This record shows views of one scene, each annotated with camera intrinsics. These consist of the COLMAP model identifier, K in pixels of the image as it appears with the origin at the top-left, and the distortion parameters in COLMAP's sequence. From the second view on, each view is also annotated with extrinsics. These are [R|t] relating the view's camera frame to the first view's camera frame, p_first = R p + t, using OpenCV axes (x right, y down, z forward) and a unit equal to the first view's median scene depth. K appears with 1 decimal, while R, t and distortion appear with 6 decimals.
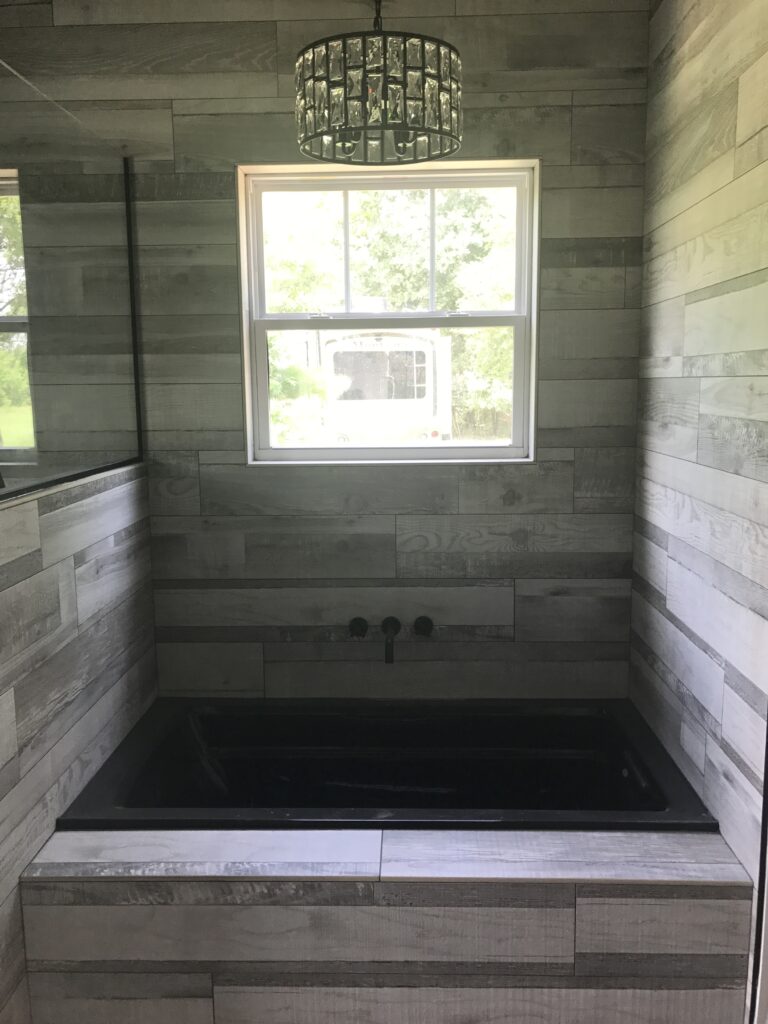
lens RADIAL K [[841.9, 0, 382.3], [0, 841.9, 512.0], [0, 0, 1]] dist [0.025255, -0.001744]
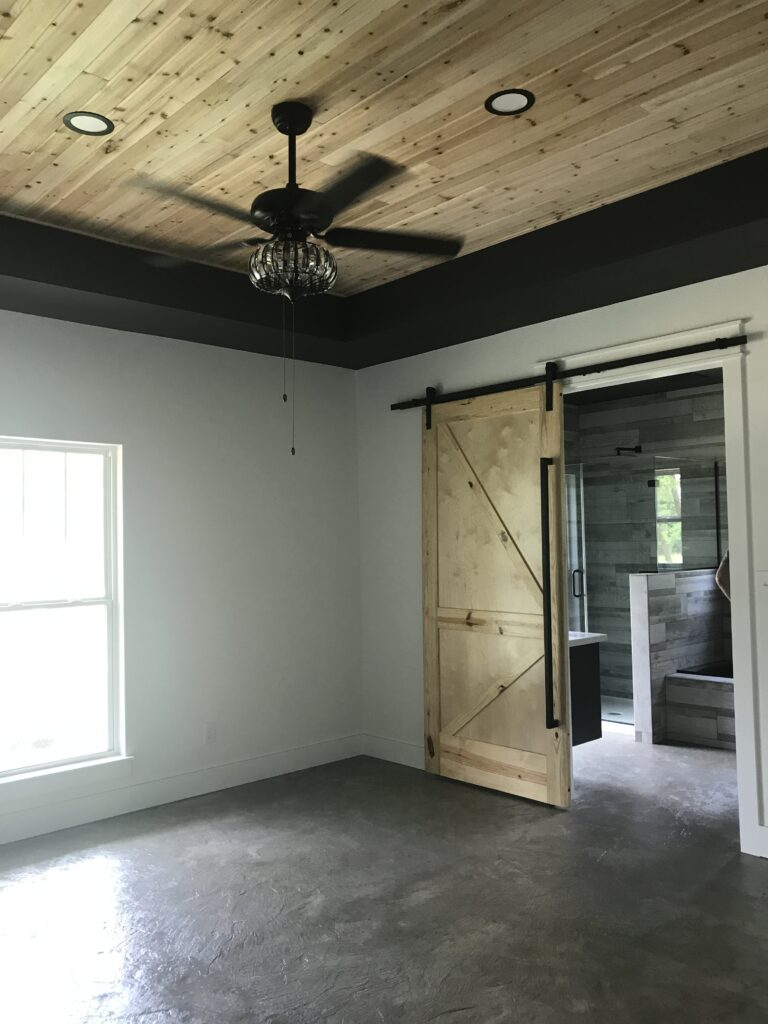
lens RADIAL K [[841.9, 0, 382.2], [0, 841.9, 512.2], [0, 0, 1]] dist [0.025255, -0.001744]
pose [[0.704444, -0.037814, -0.708752, 0.930442], [-0.092969, 0.985060, -0.144960, 0.269298], [0.703644, 0.168008, 0.690404, -1.751121]]
